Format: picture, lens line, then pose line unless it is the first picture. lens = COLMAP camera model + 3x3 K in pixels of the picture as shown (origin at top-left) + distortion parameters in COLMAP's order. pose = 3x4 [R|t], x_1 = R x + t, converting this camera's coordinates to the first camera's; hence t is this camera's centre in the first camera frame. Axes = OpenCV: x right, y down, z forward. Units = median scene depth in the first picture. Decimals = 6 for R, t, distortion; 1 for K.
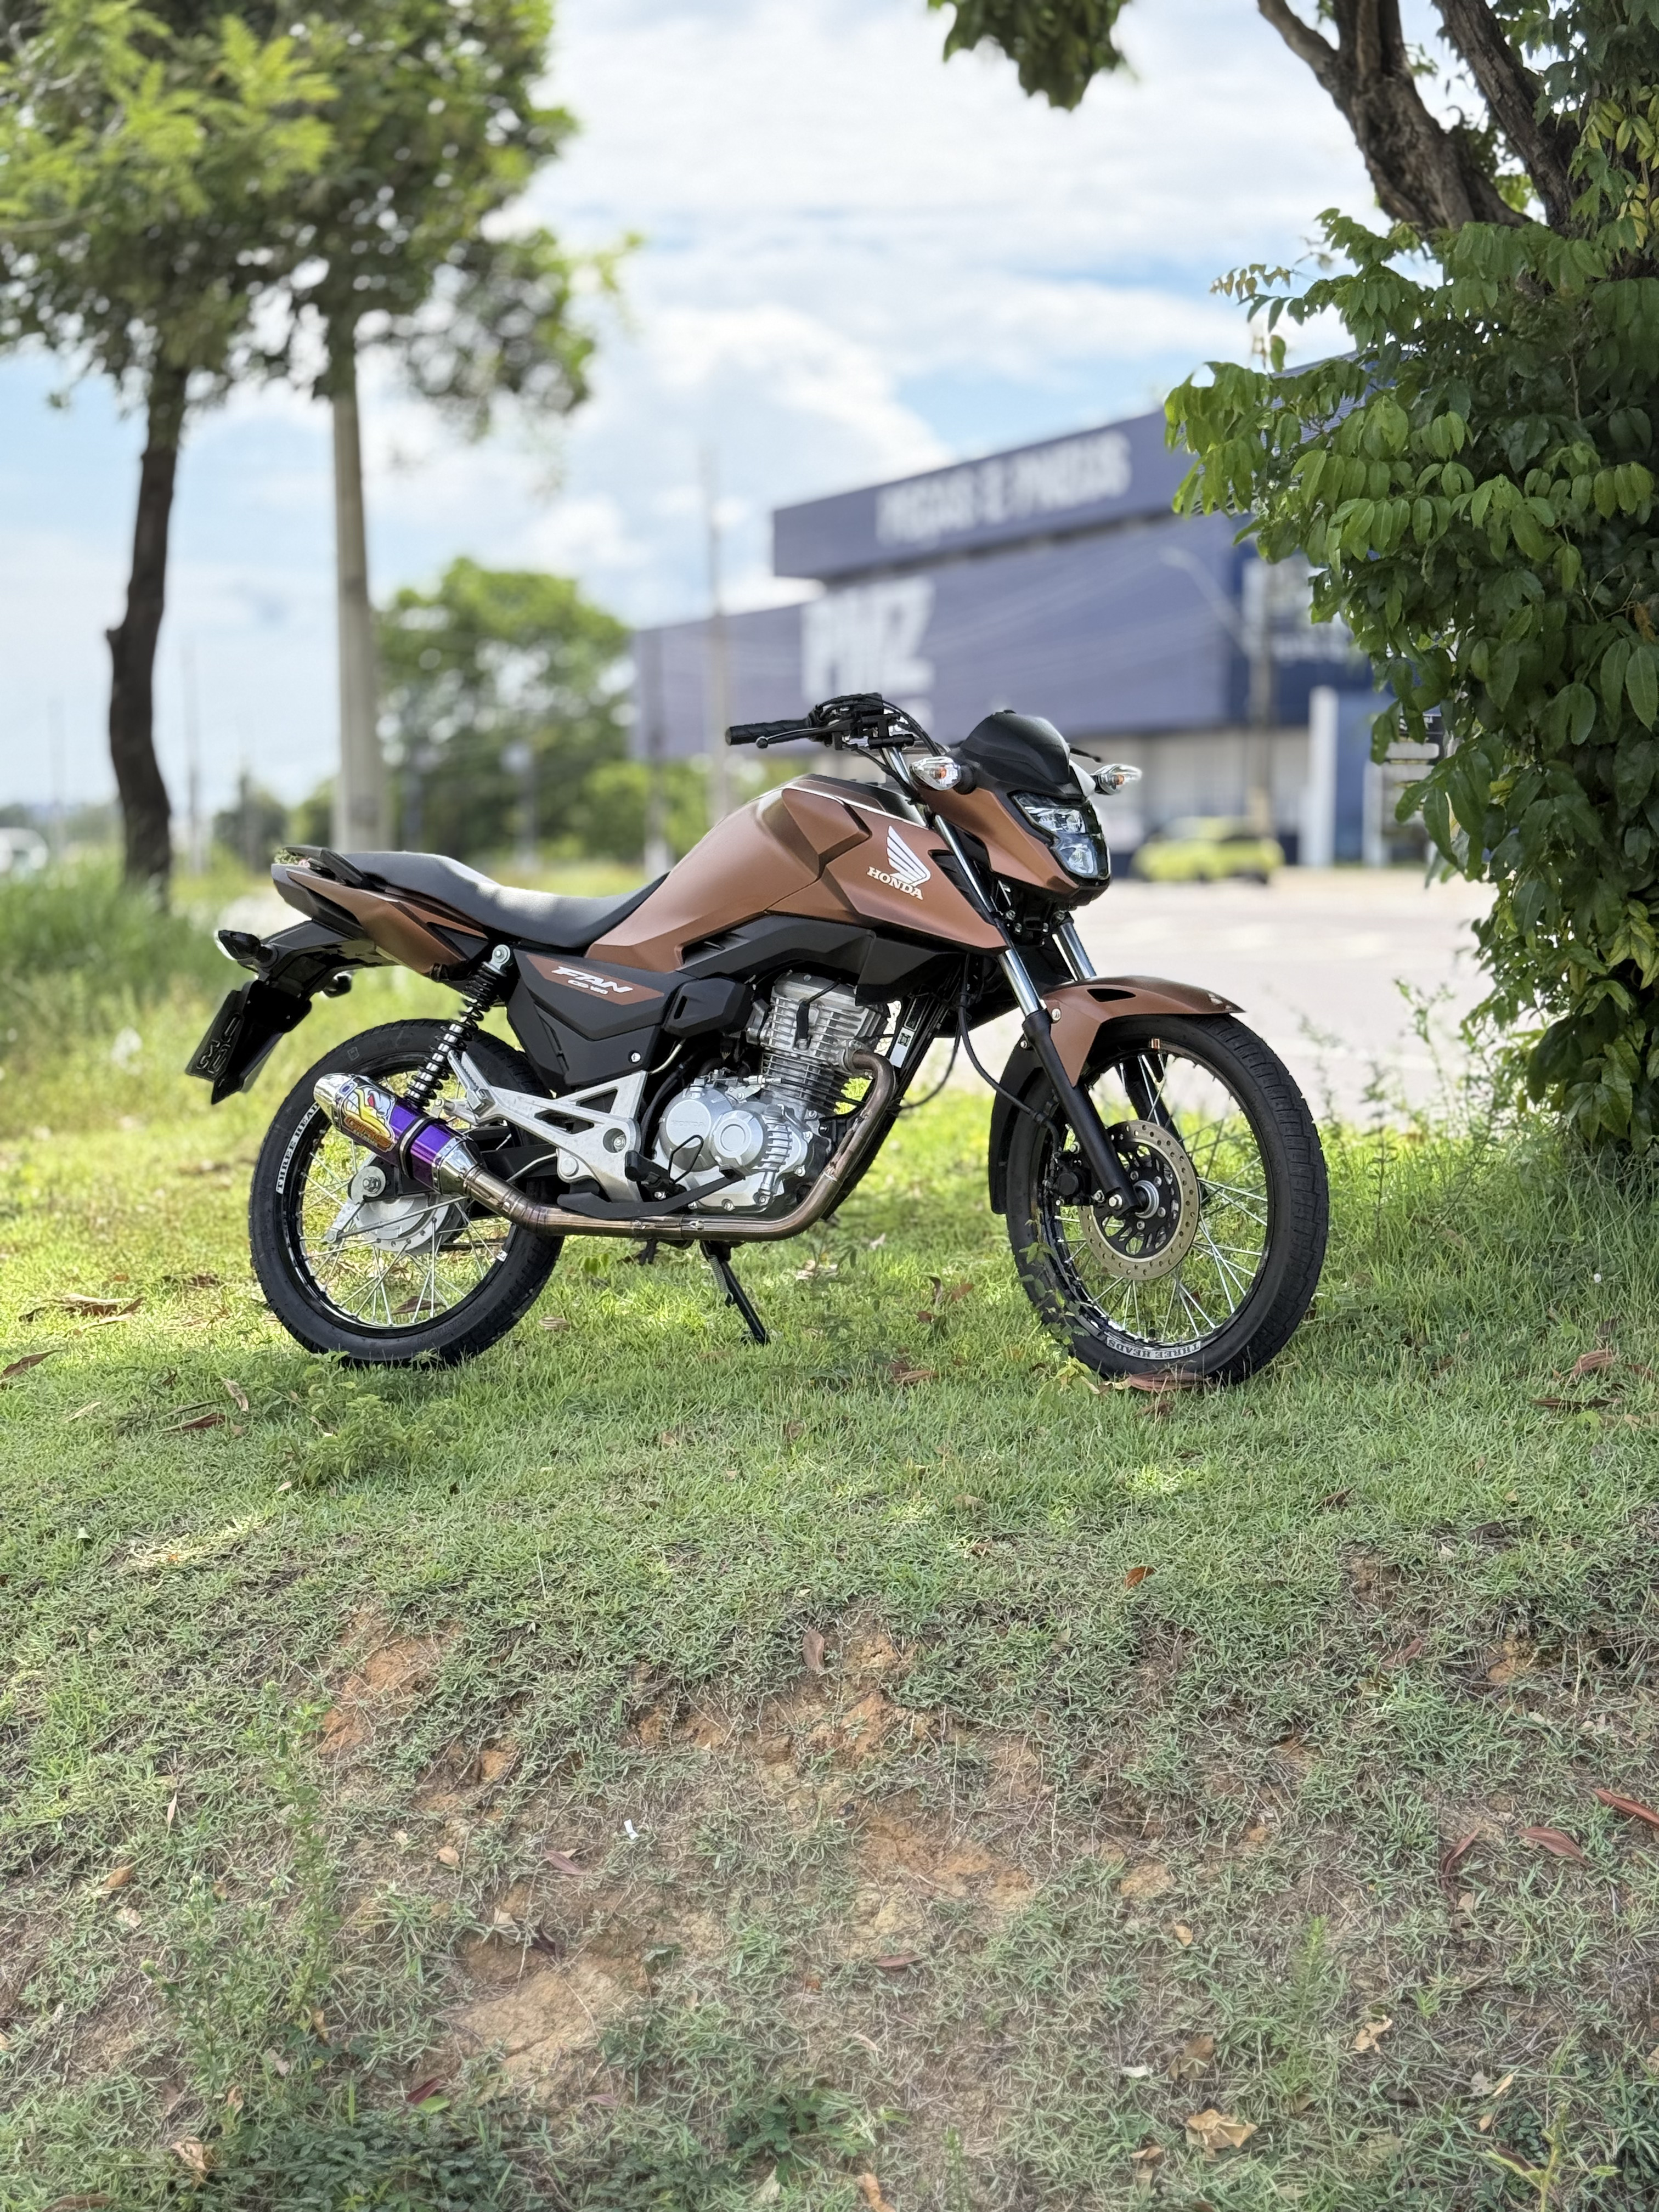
lens RADIAL K [[3069.4, 0, 839.2], [0, 3069.4, 1100.9], [0, 0, 1]] dist [-0.011530, 0.000000]
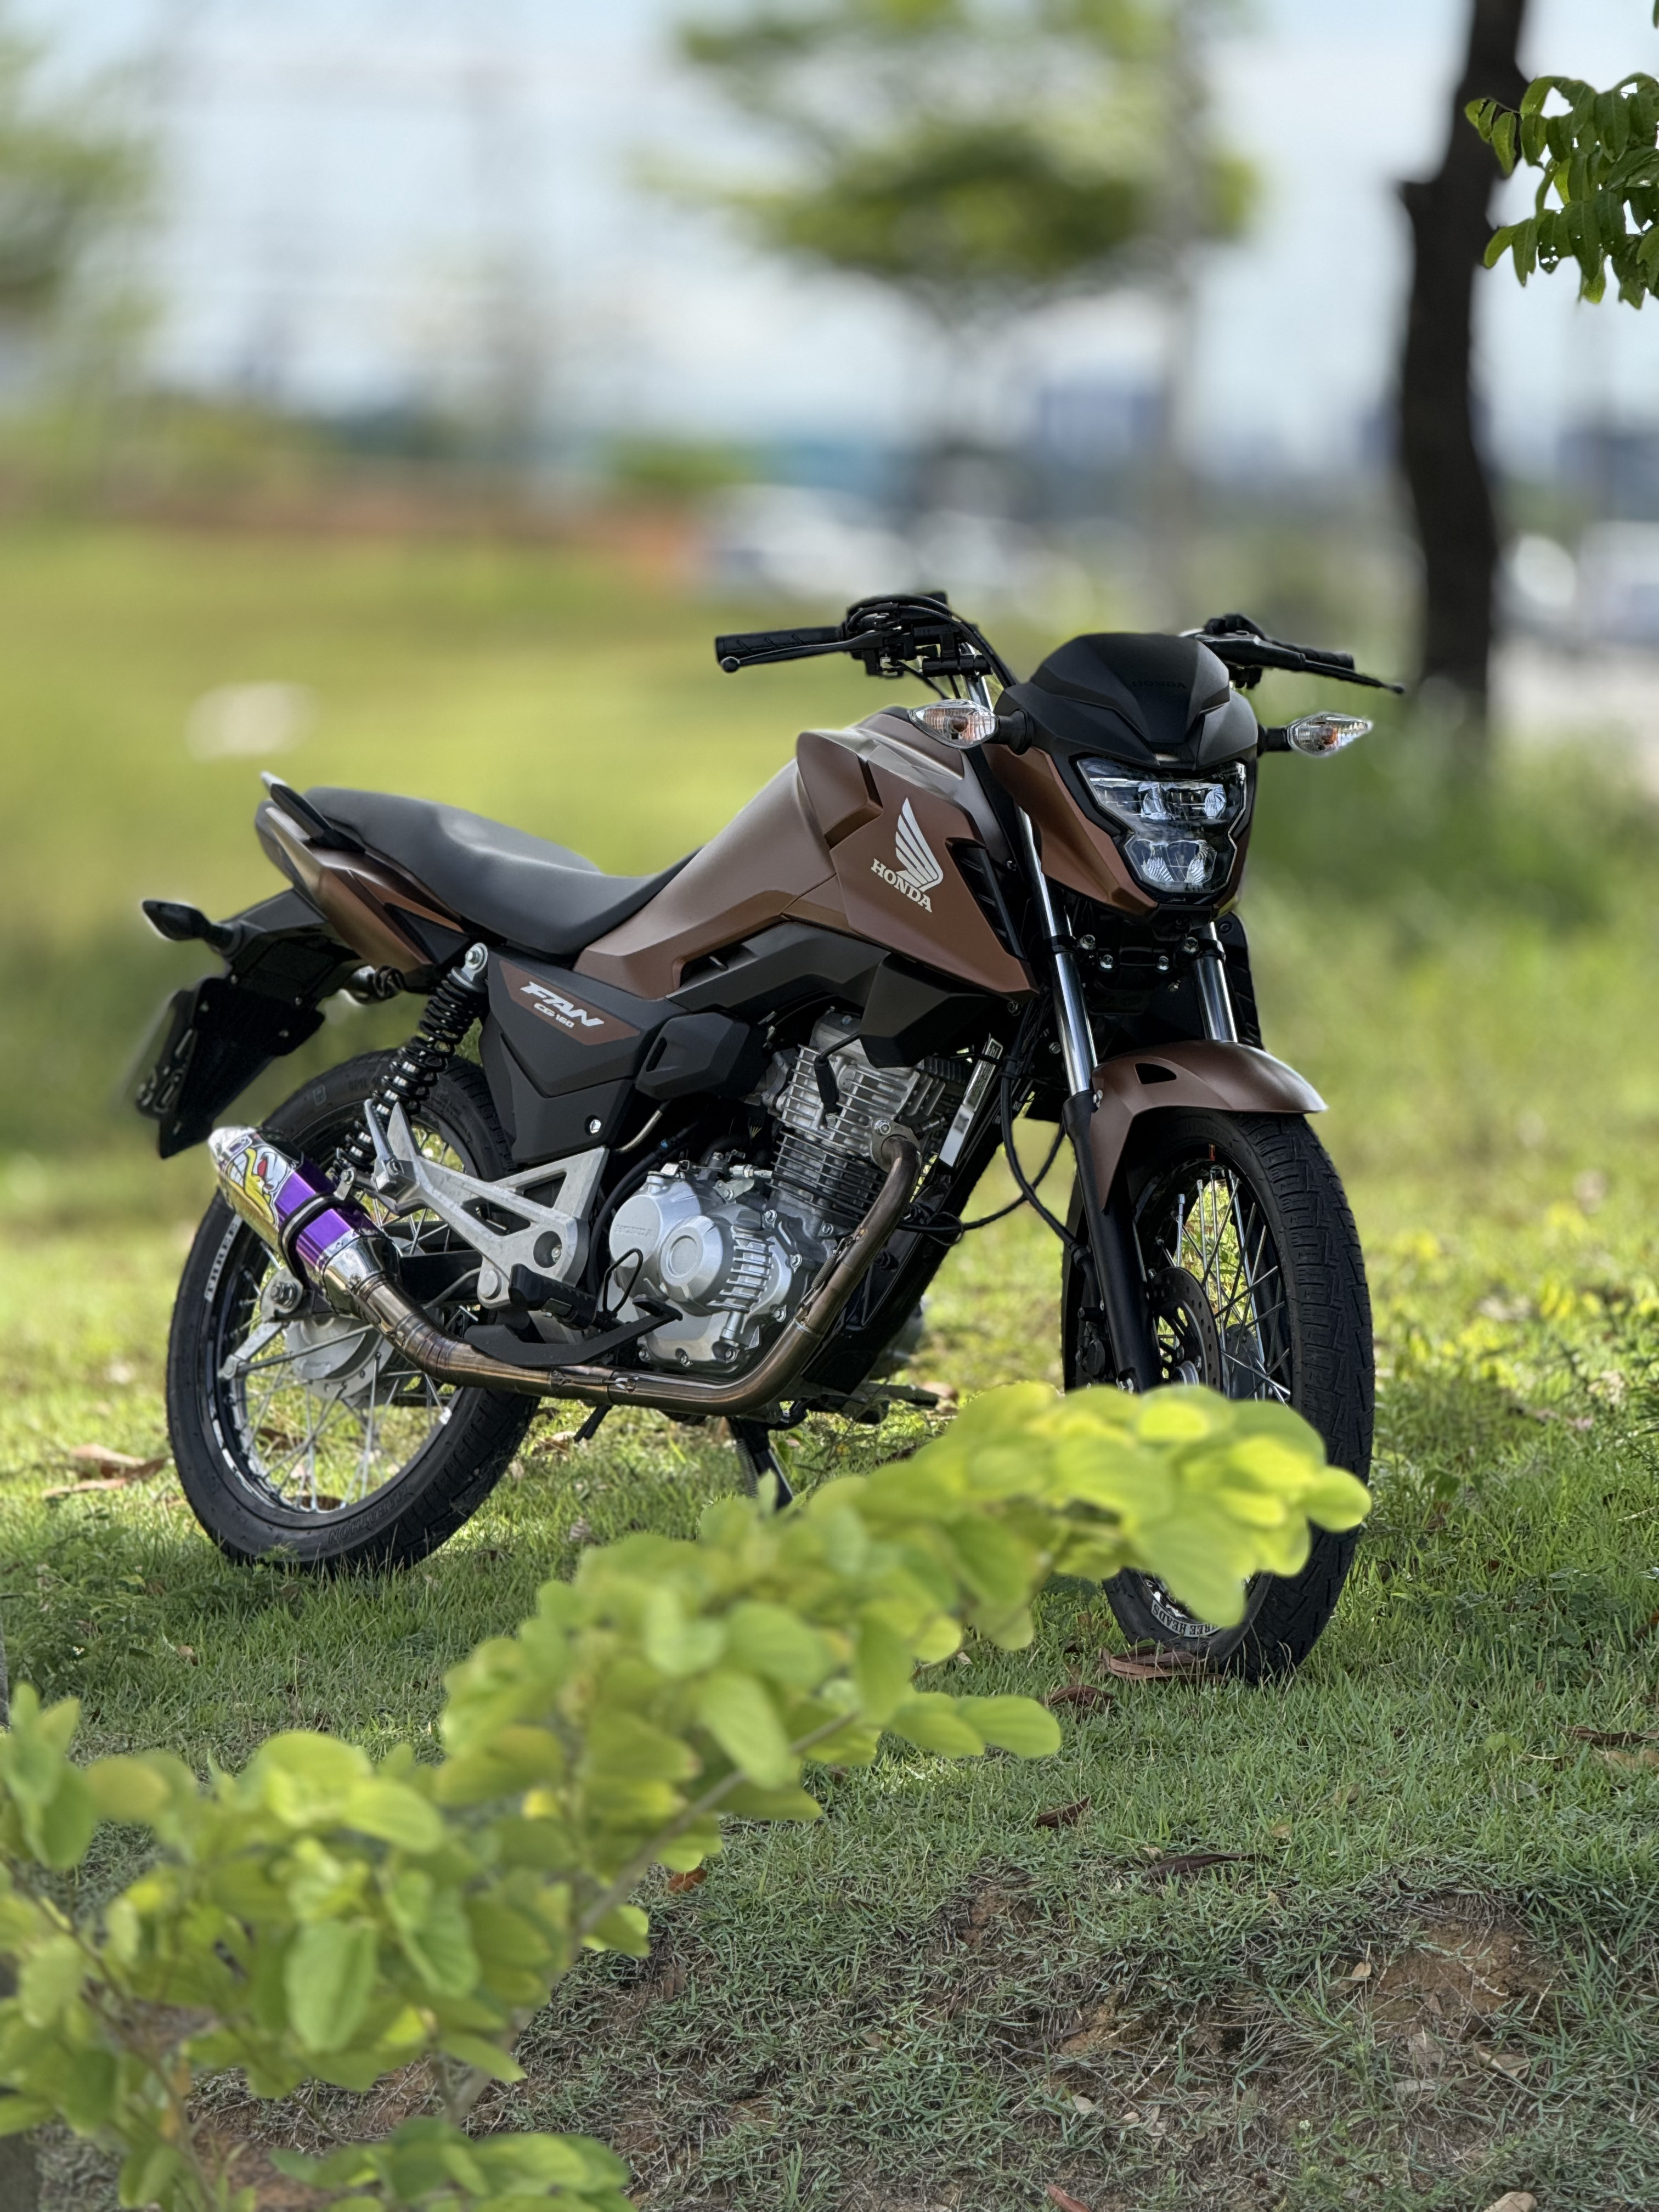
lens RADIAL K [[7689.4, 0, 829.7], [0, 7689.4, 1106.2], [0, 0, 1]] dist [-0.393281, 0.000000]
pose [[0.919064, 0.060486, -0.389440, 0.622456], [-0.065422, 0.997858, 0.000589, -0.022798], [0.388642, 0.024937, 0.921052, -0.500827]]
